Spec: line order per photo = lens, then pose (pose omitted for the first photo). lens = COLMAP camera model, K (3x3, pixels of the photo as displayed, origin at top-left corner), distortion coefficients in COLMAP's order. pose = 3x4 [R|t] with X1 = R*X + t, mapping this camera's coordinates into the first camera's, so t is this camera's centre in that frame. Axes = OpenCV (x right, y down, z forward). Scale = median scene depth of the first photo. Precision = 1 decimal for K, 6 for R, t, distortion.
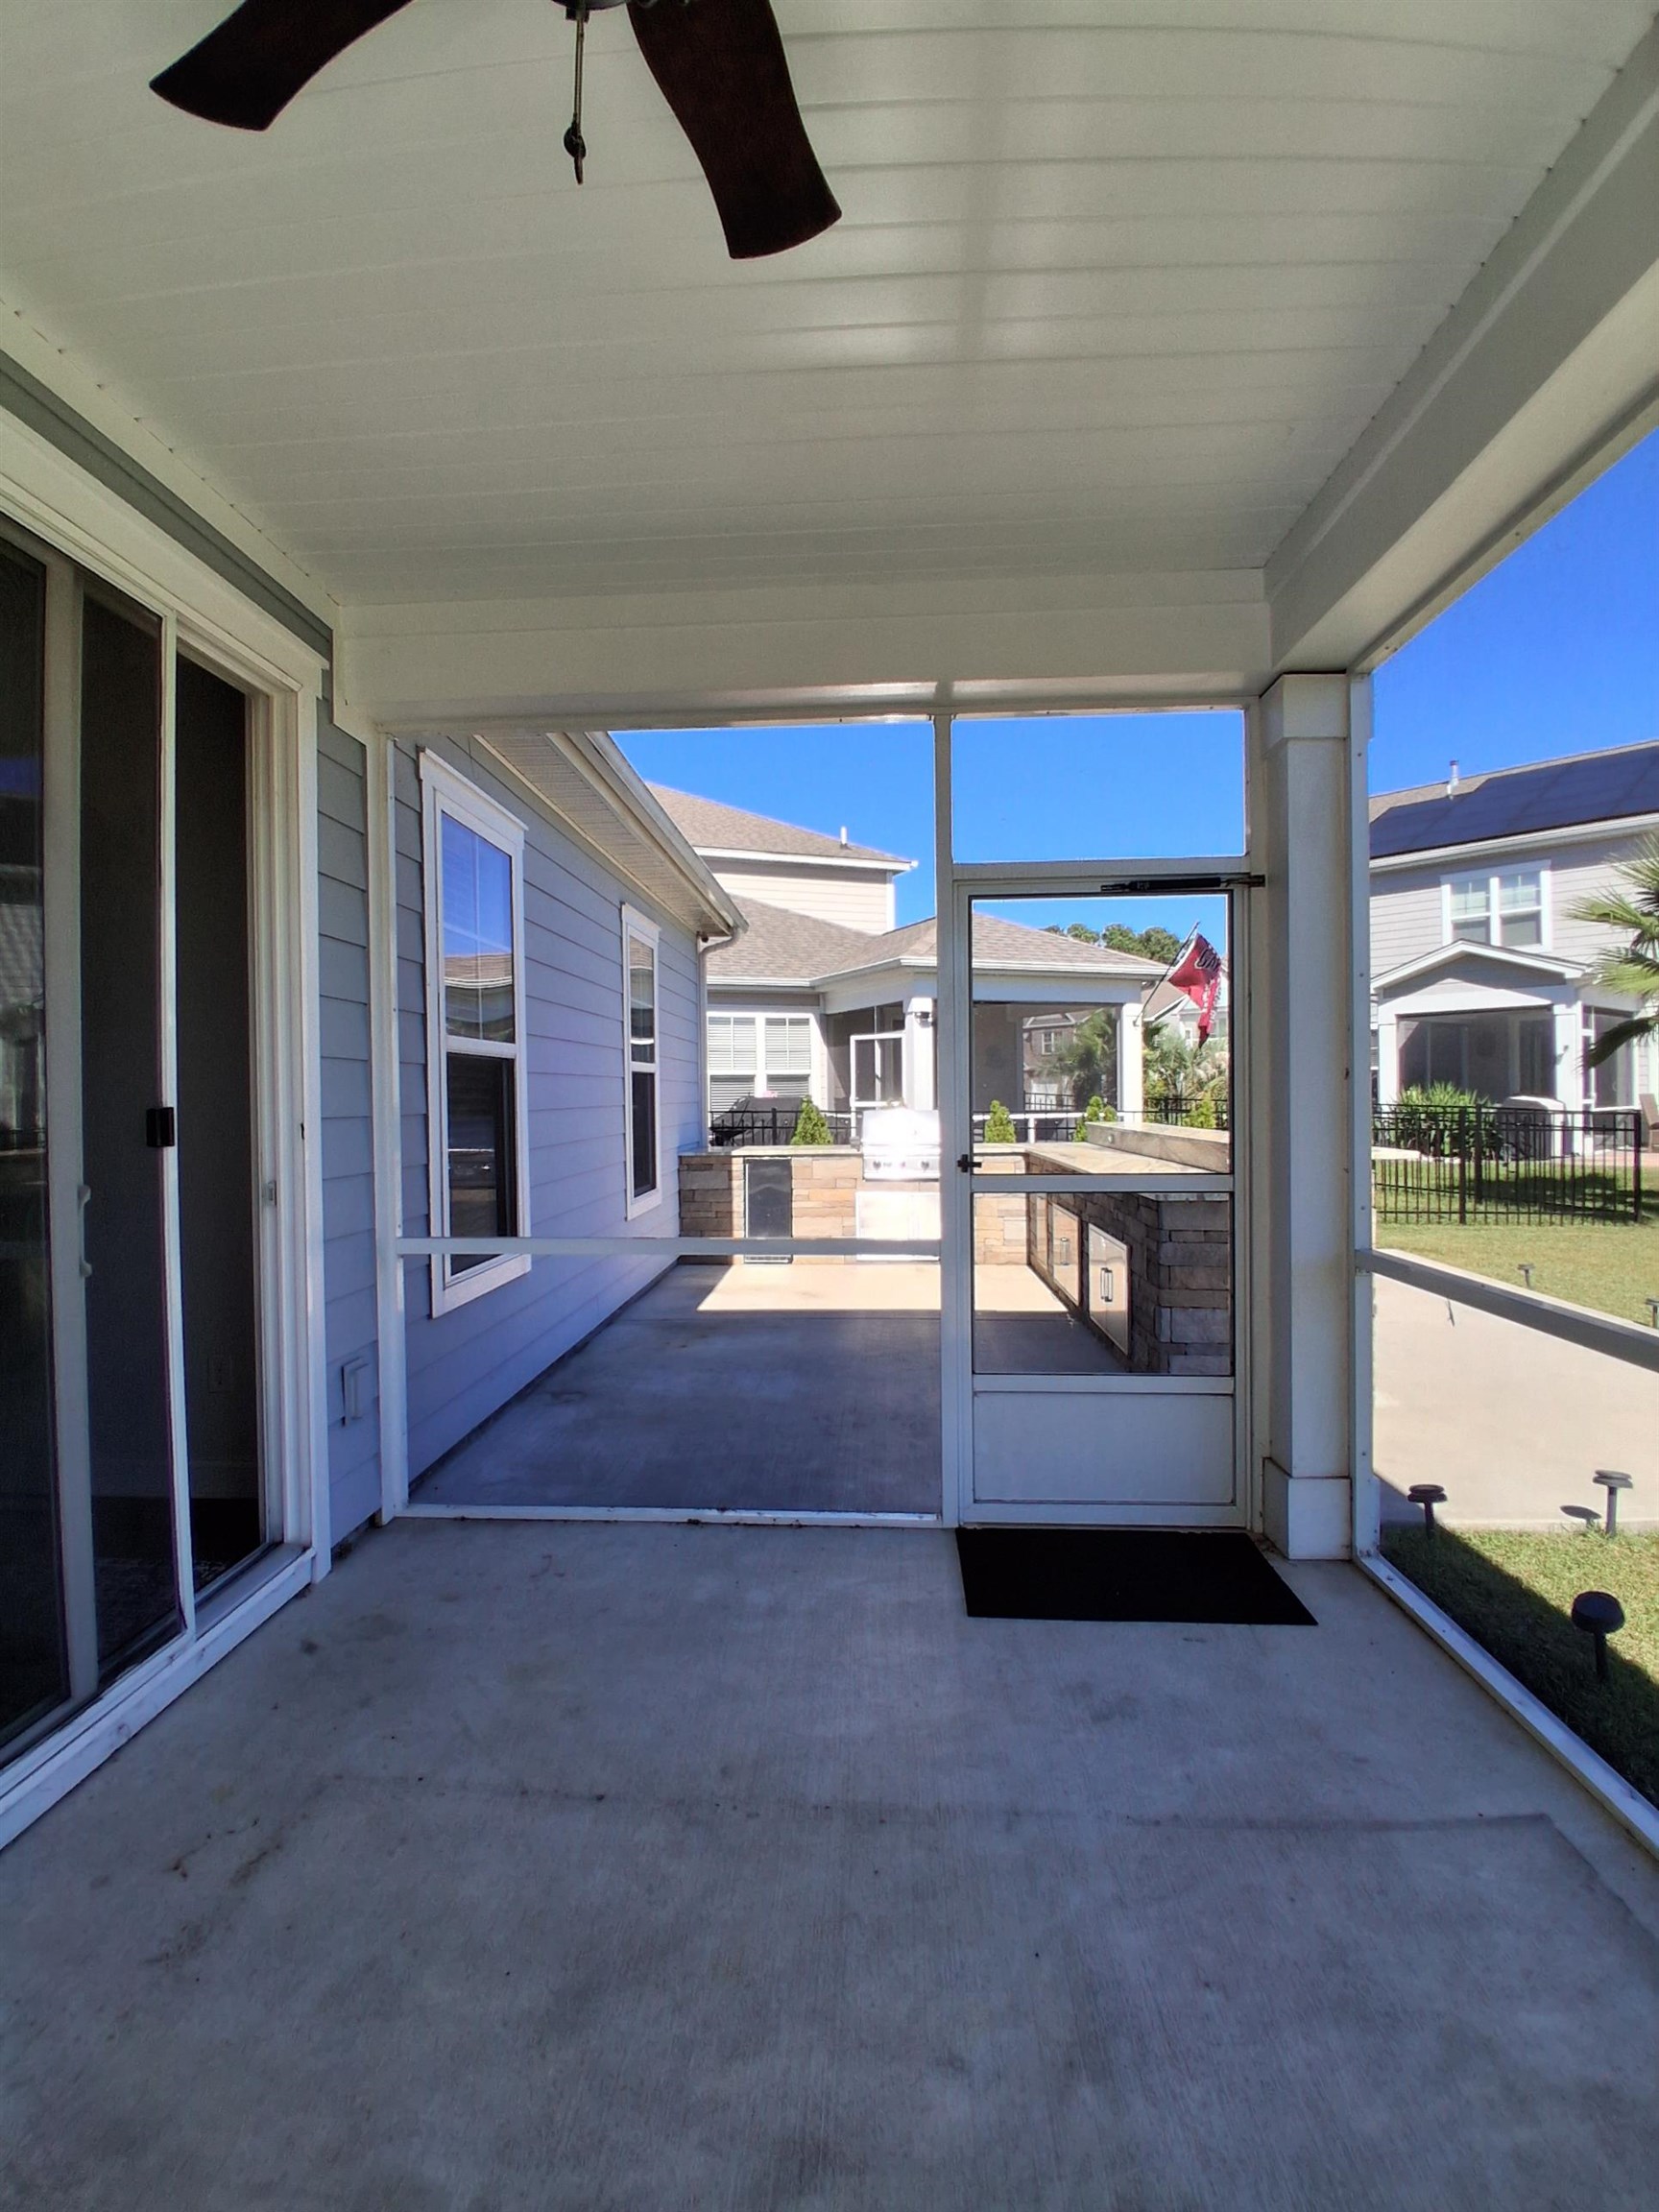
lens RADIAL K [[1103.1, 0, 824.4], [0, 1103.1, 1113.0], [0, 0, 1]] dist [0.022358, -0.061888]
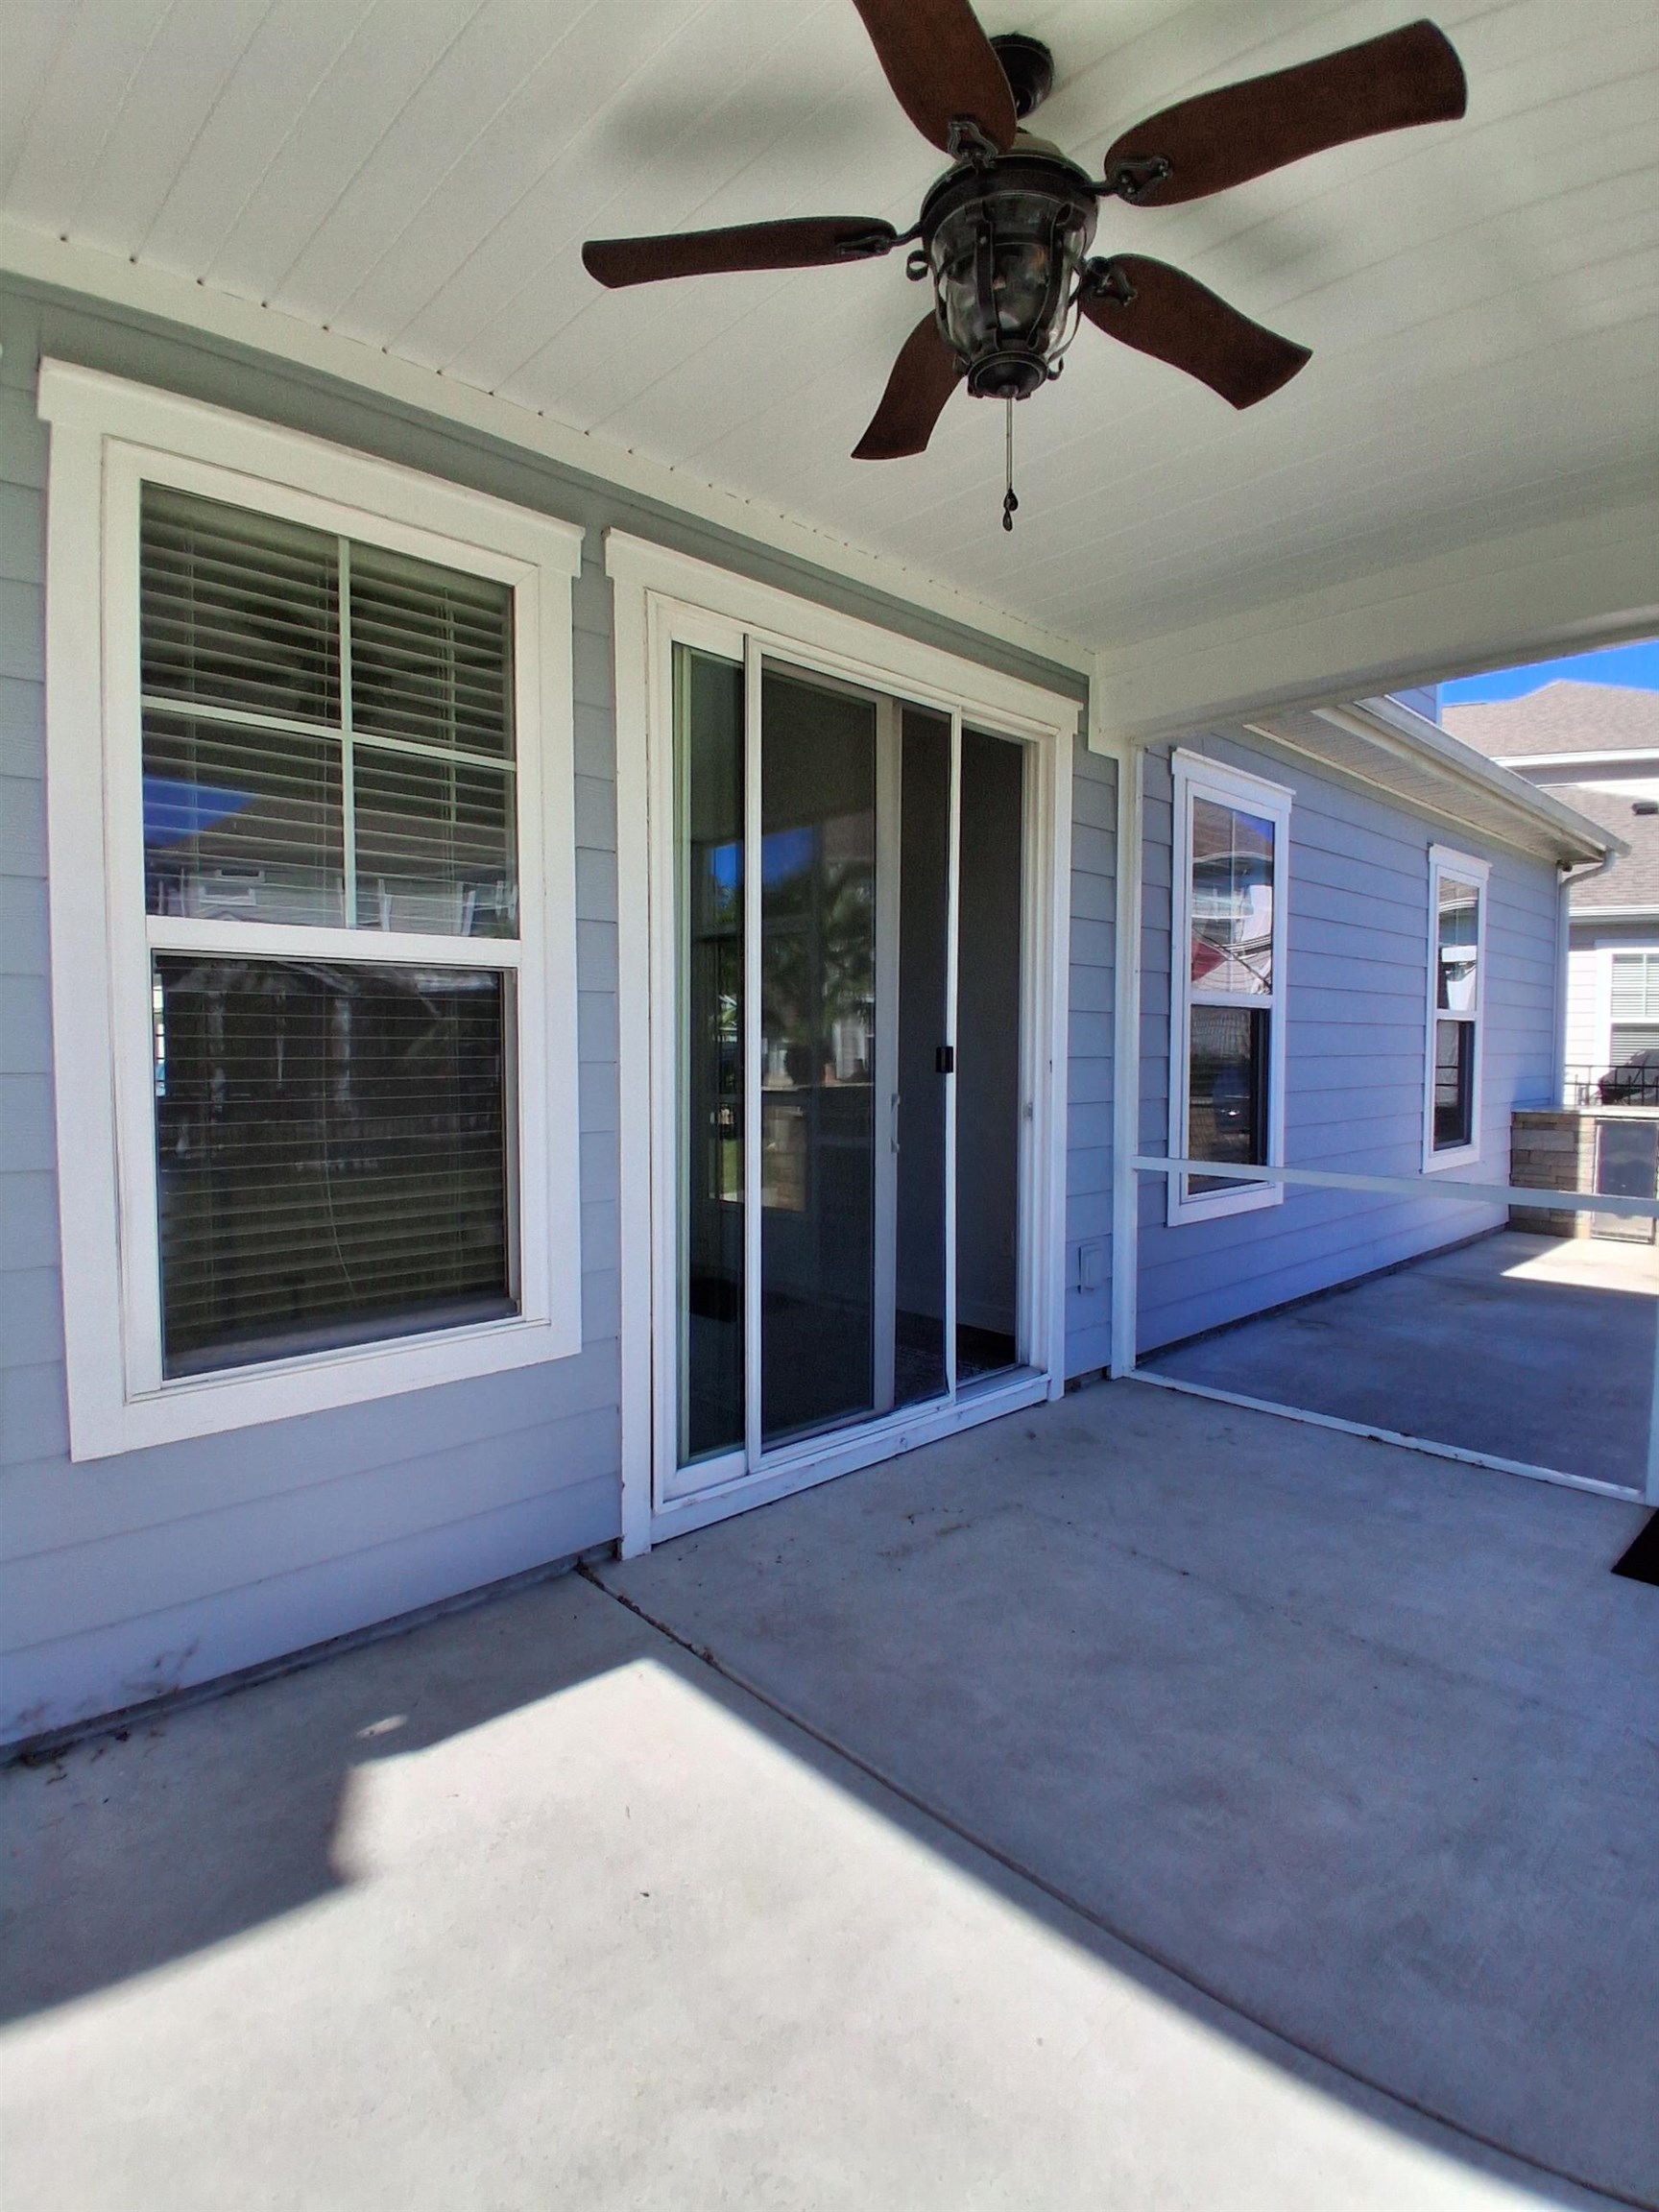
lens RADIAL K [[1103.1, 0, 824.4], [0, 1103.1, 1113.0], [0, 0, 1]] dist [0.022358, -0.061888]
pose [[0.727792, 0.051179, -0.683885, 0.209691], [-0.019784, 0.998363, 0.053659, 0.005634], [0.685512, -0.025522, 0.727614, -0.142912]]
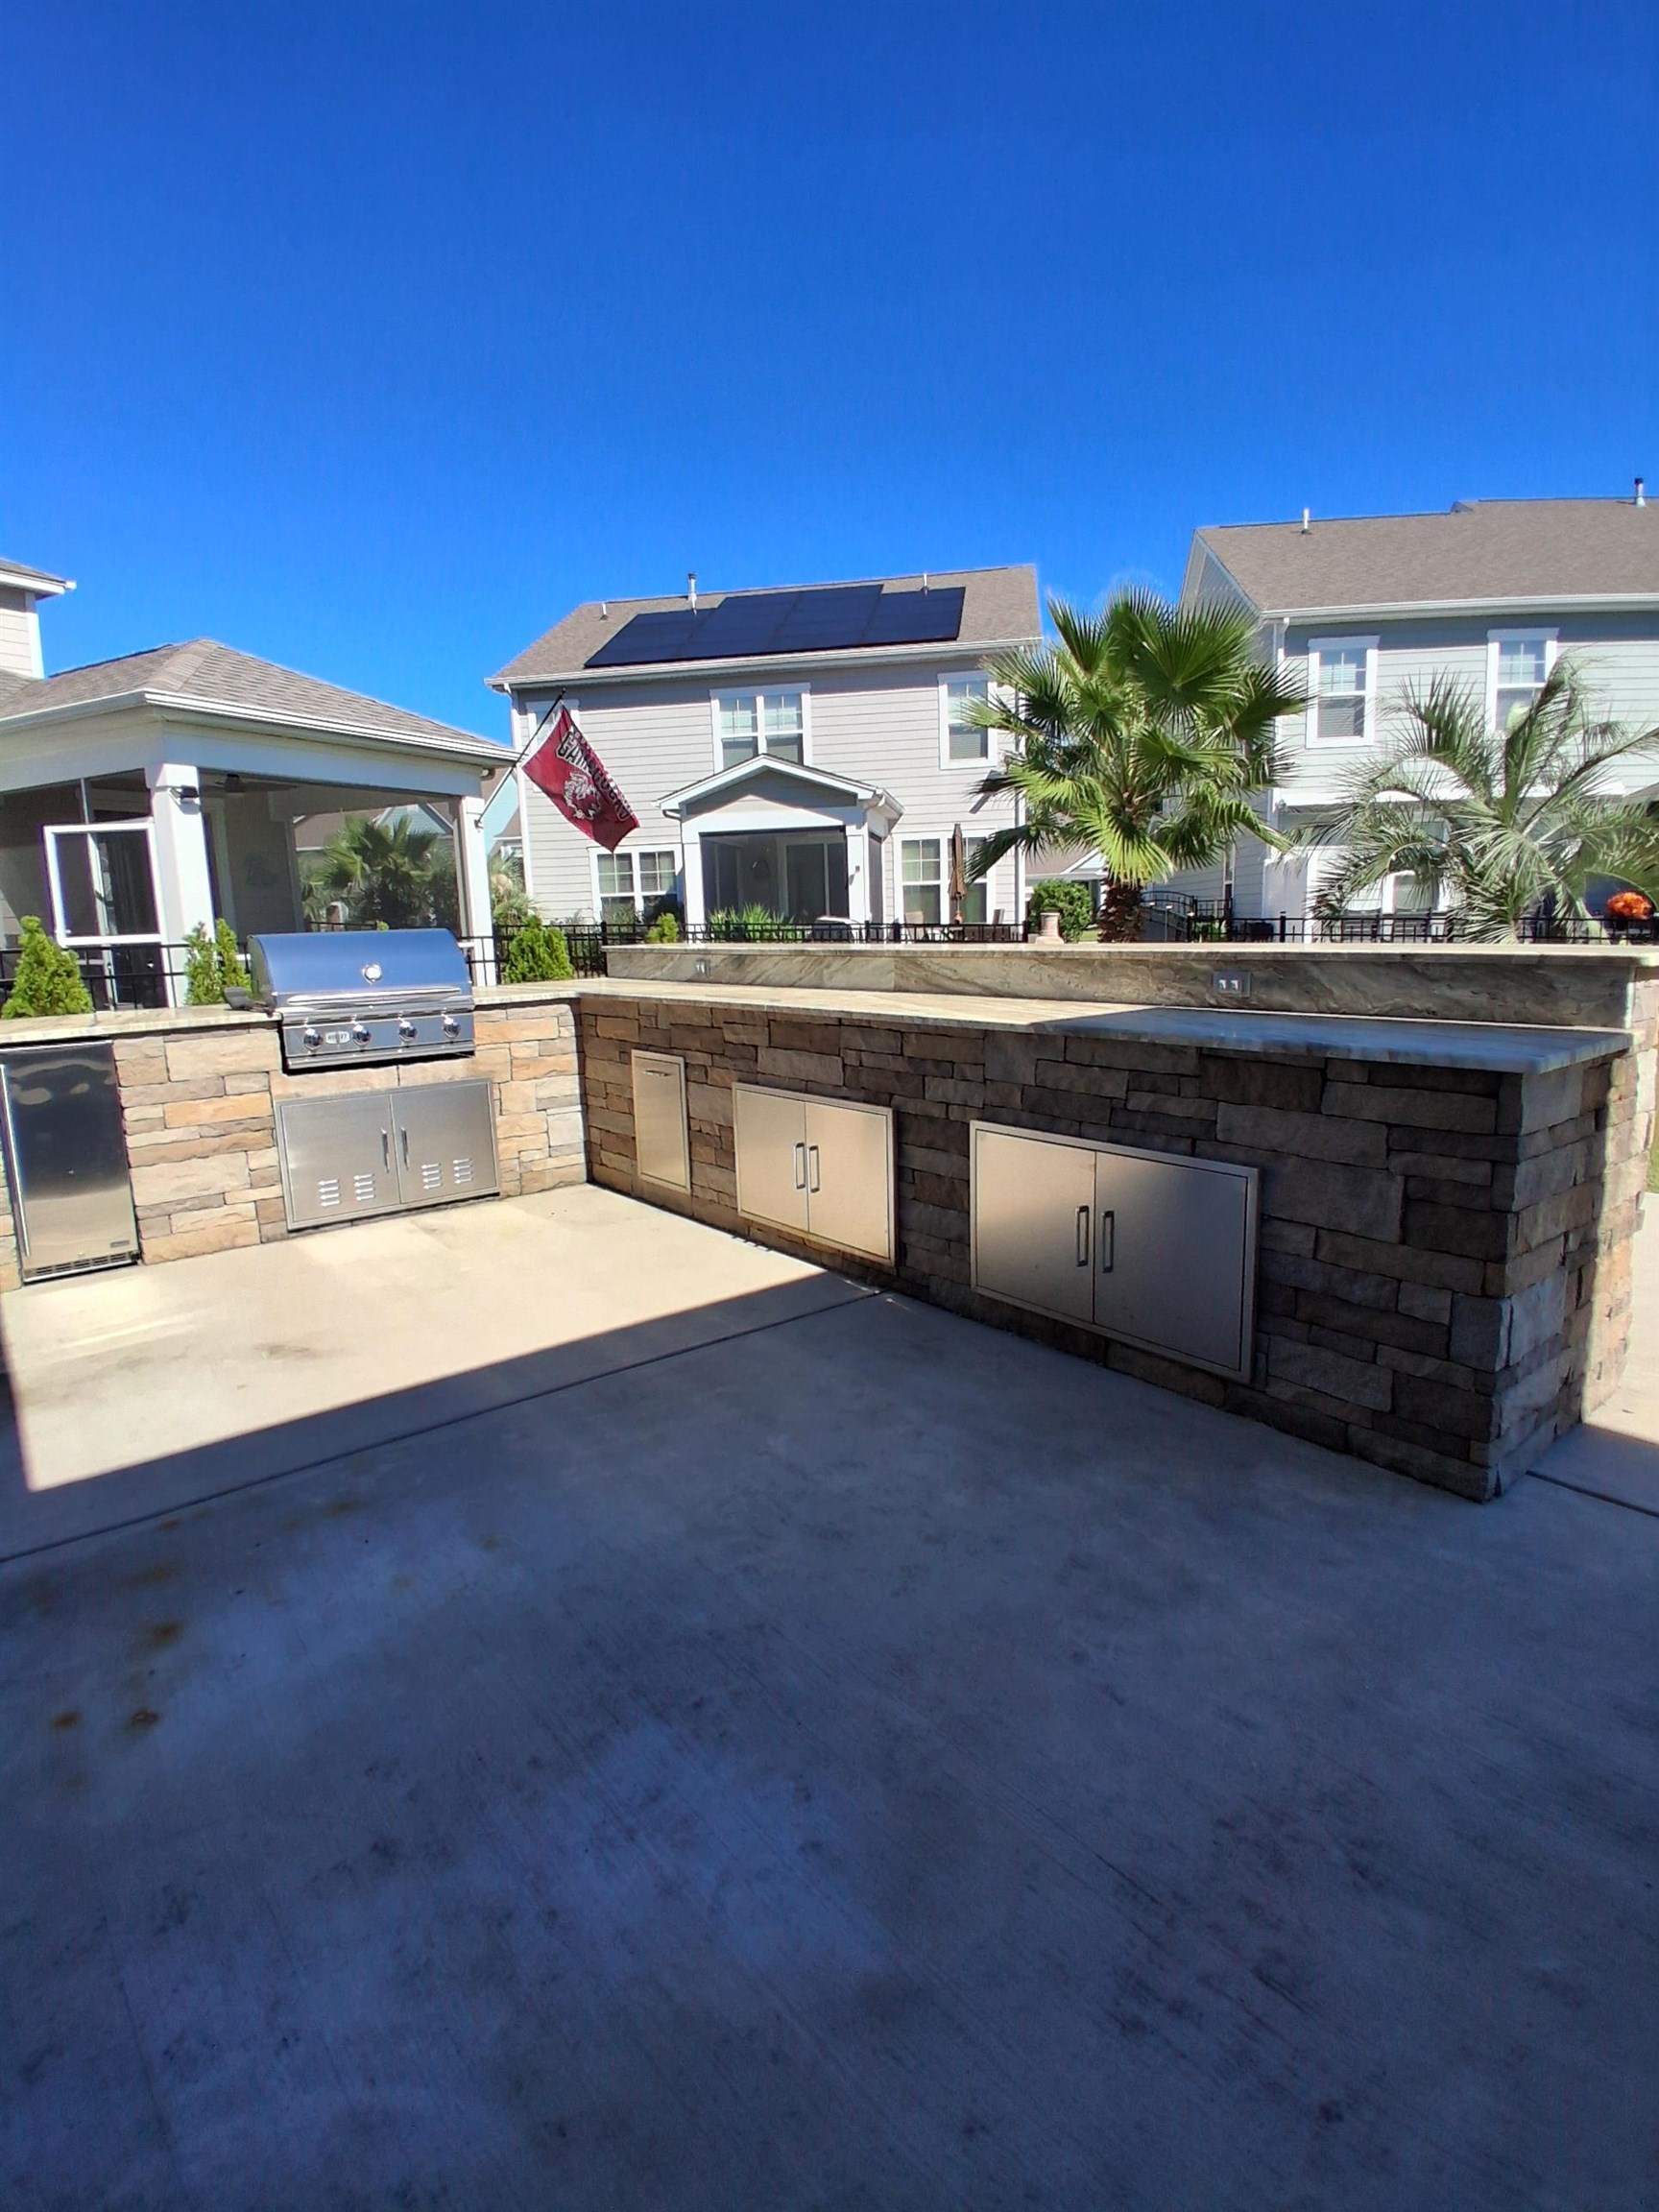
lens RADIAL K [[1103.1, 0, 824.4], [0, 1103.1, 1113.0], [0, 0, 1]] dist [0.022358, -0.061888]
pose [[0.752823, -0.129441, 0.645370, -0.256292], [0.035407, 0.987017, 0.156662, 0.021324], [-0.657270, -0.095088, 0.747632, 1.116824]]
